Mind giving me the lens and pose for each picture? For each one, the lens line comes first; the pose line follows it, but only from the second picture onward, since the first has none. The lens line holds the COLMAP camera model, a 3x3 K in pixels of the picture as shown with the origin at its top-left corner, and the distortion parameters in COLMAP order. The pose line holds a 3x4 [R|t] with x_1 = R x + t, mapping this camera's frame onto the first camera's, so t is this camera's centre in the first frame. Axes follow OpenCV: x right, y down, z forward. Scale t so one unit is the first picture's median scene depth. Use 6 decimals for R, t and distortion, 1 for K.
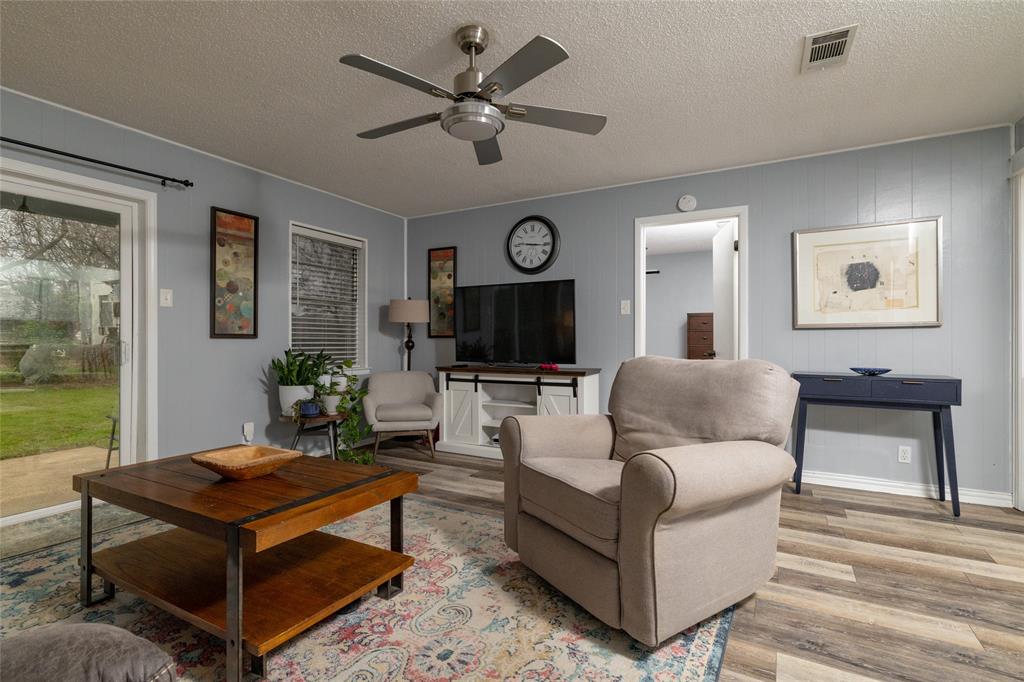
lens RADIAL K [[498.1, 0, 524.9], [0, 498.1, 333.0], [0, 0, 1]] dist [0.000197, -0.000140]
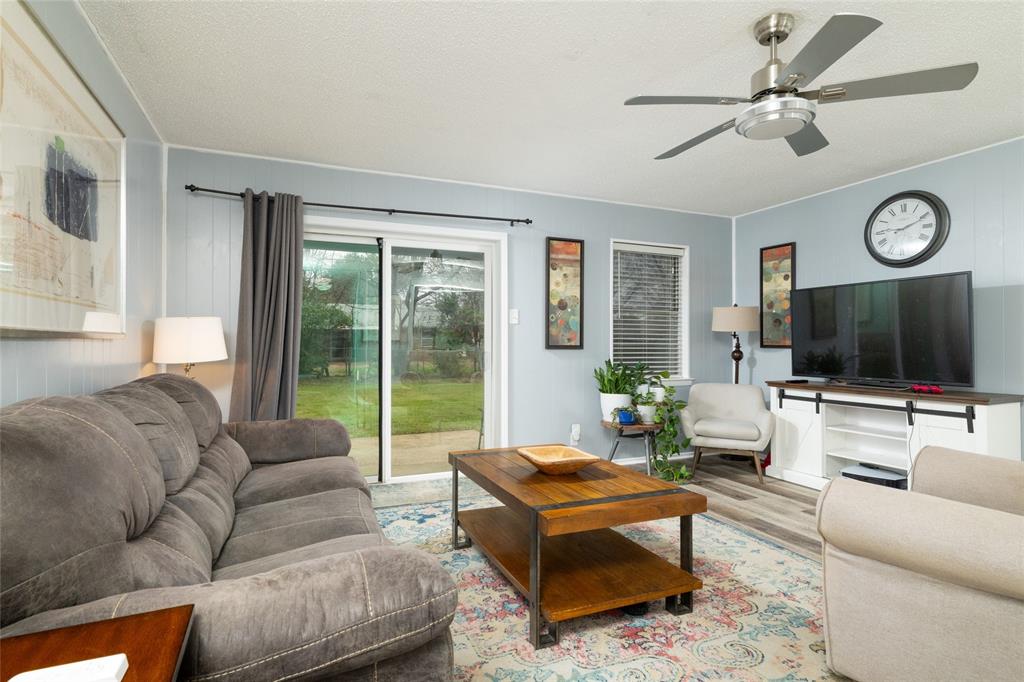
lens RADIAL K [[561.9, 0, 543.0], [0, 561.9, 324.7], [0, 0, 1]] dist [-0.000589, 0.000154]
pose [[0.800371, -0.002700, -0.599498, 0.133791], [-0.001957, 0.999973, -0.007116, -0.032108], [0.599501, 0.006869, 0.800344, -0.053937]]
